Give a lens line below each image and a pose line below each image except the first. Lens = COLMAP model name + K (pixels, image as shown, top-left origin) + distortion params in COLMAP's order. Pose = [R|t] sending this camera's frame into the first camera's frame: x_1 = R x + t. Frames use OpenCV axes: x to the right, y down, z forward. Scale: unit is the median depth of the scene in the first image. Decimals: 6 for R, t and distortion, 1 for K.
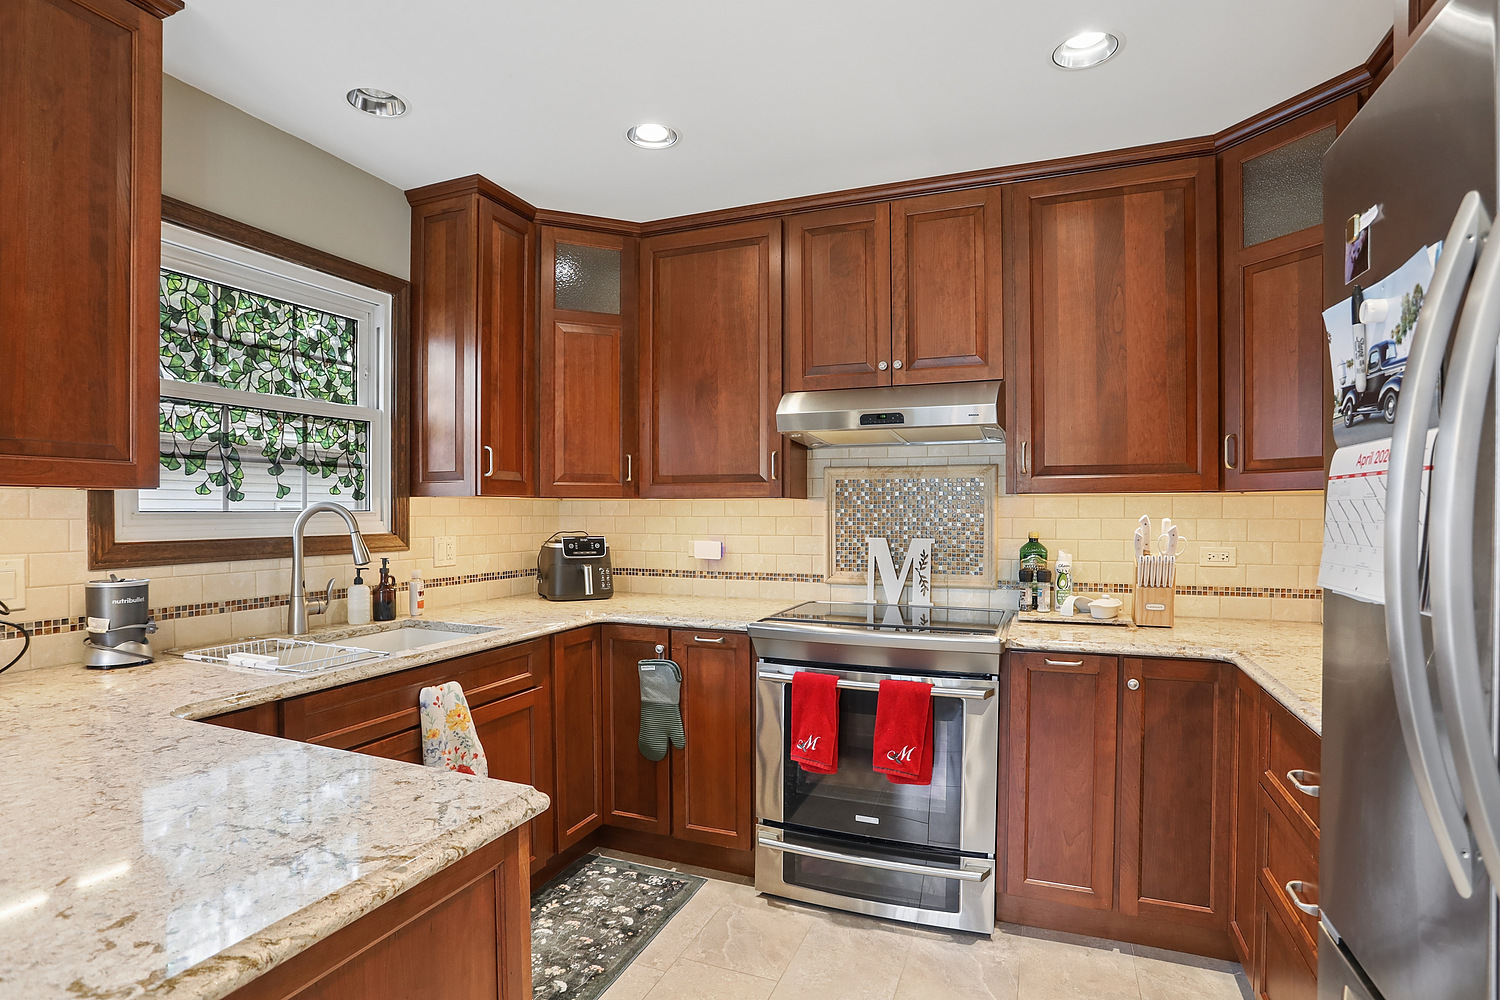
lens RADIAL K [[754.4, 0, 735.0], [0, 754.4, 521.0], [0, 0, 1]] dist [-0.071754, 0.031397]
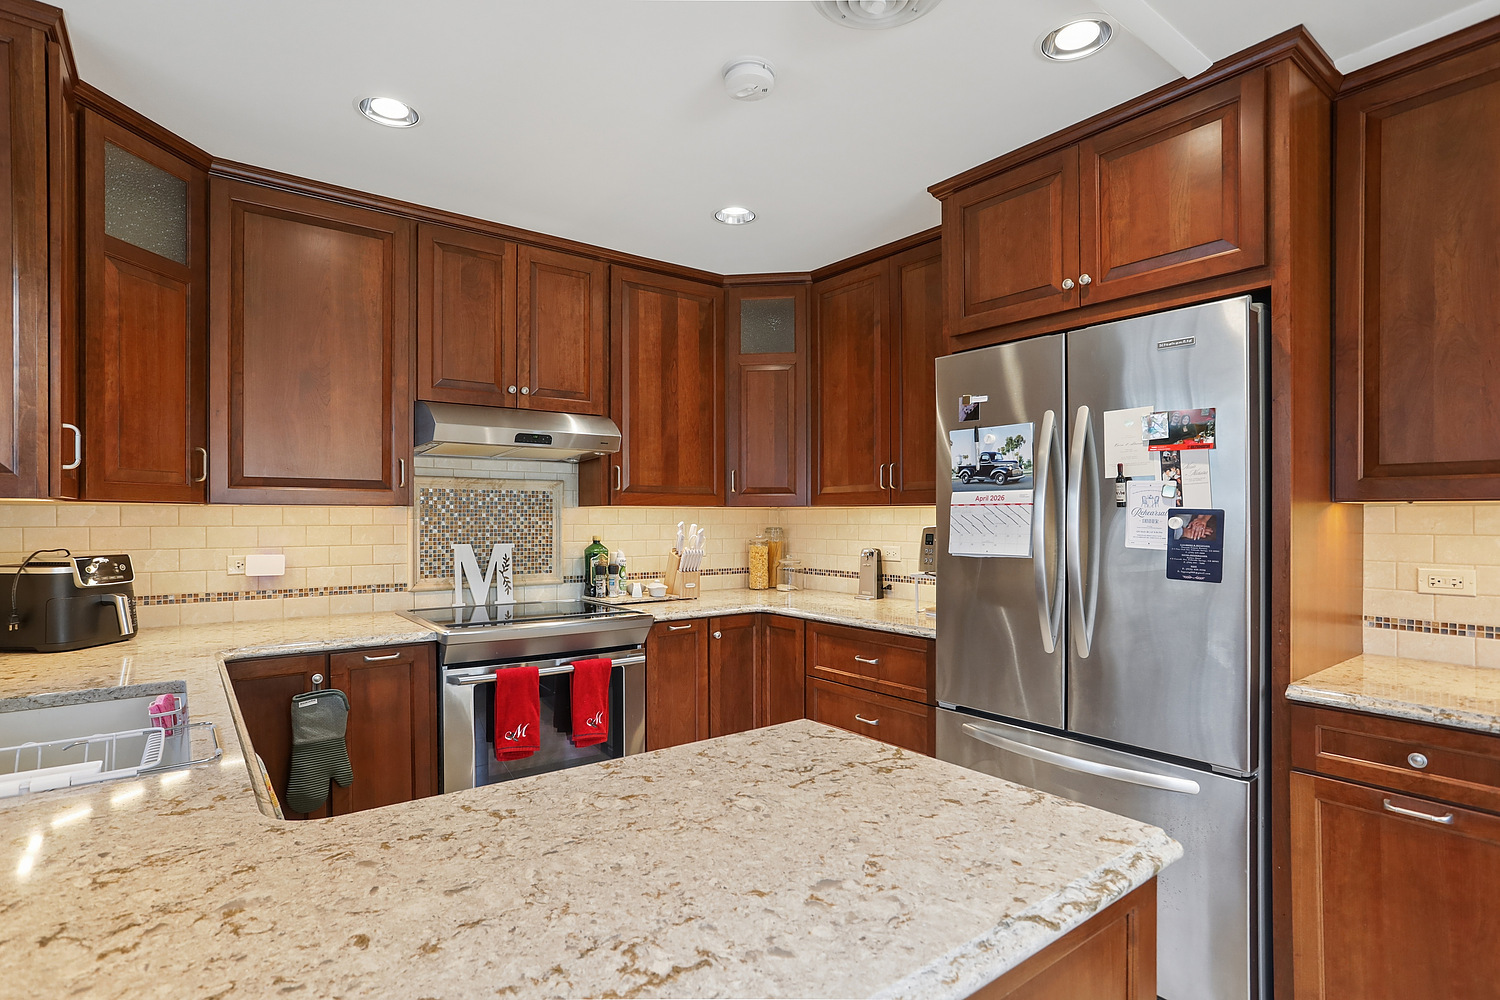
lens RADIAL K [[754.4, 0, 735.0], [0, 754.4, 521.0], [0, 0, 1]] dist [-0.071754, 0.031397]
pose [[0.505670, -0.003817, 0.862719, -0.579282], [0.010626, 0.999942, -0.001804, -0.005174], [-0.862662, 0.010079, 0.505681, 0.148208]]
